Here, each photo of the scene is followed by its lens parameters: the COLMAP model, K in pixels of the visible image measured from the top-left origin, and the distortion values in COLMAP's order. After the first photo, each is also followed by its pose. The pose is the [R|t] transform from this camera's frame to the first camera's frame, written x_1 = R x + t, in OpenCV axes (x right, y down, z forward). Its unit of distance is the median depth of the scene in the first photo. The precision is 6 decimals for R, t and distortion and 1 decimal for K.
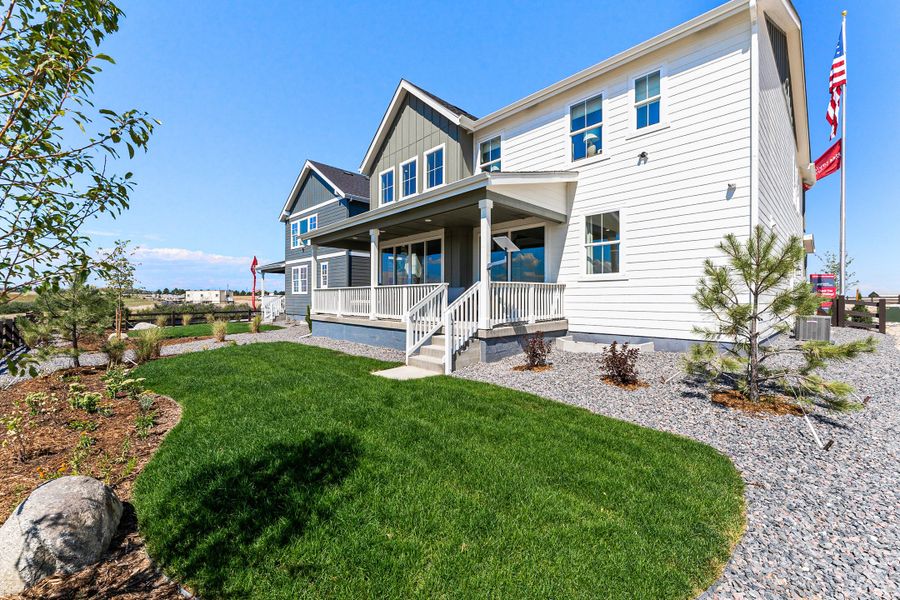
lens RADIAL K [[366.5, 0, 448.2], [0, 366.5, 295.9], [0, 0, 1]] dist [0.002651, 0.000239]
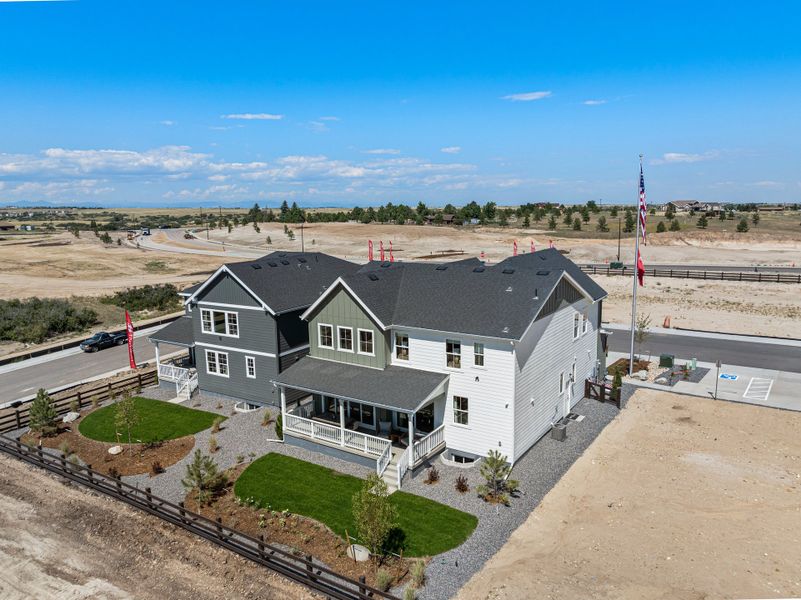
lens RADIAL K [[581.7, 0, 400.5], [0, 581.7, 300.0], [0, 0, 1]] dist [-0.001218, -0.006512]
pose [[0.975254, -0.058074, 0.213323, -0.550222], [0.021935, 0.985540, 0.168016, -1.239973], [-0.219995, -0.159179, 0.962426, -1.888008]]
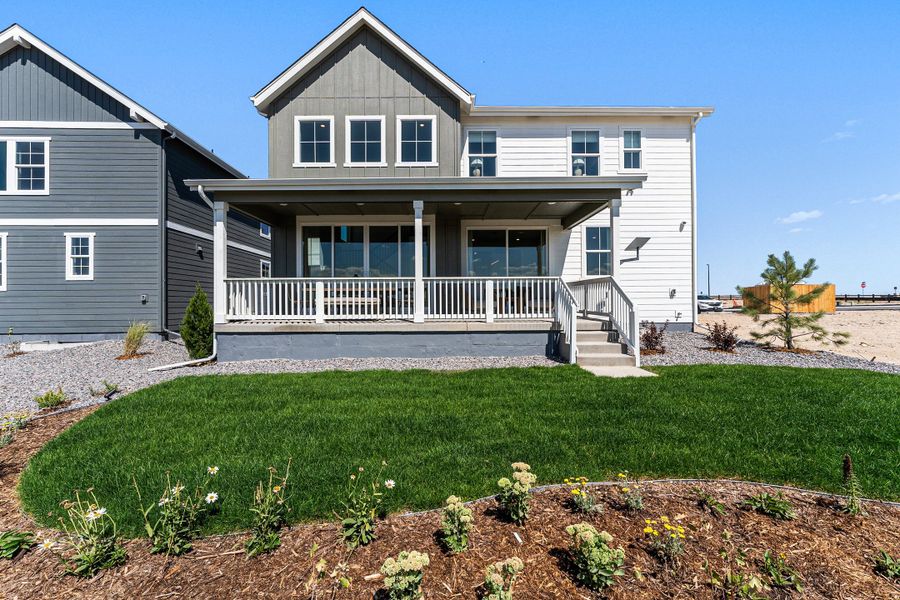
lens RADIAL K [[358.9, 0, 448.1], [0, 358.9, 302.3], [0, 0, 1]] dist [-0.000603, -0.000165]
pose [[0.680302, -0.005489, 0.732911, -0.772440], [0.001374, 0.999980, 0.006214, 0.023252], [-0.732930, -0.003220, 0.680296, 0.505572]]
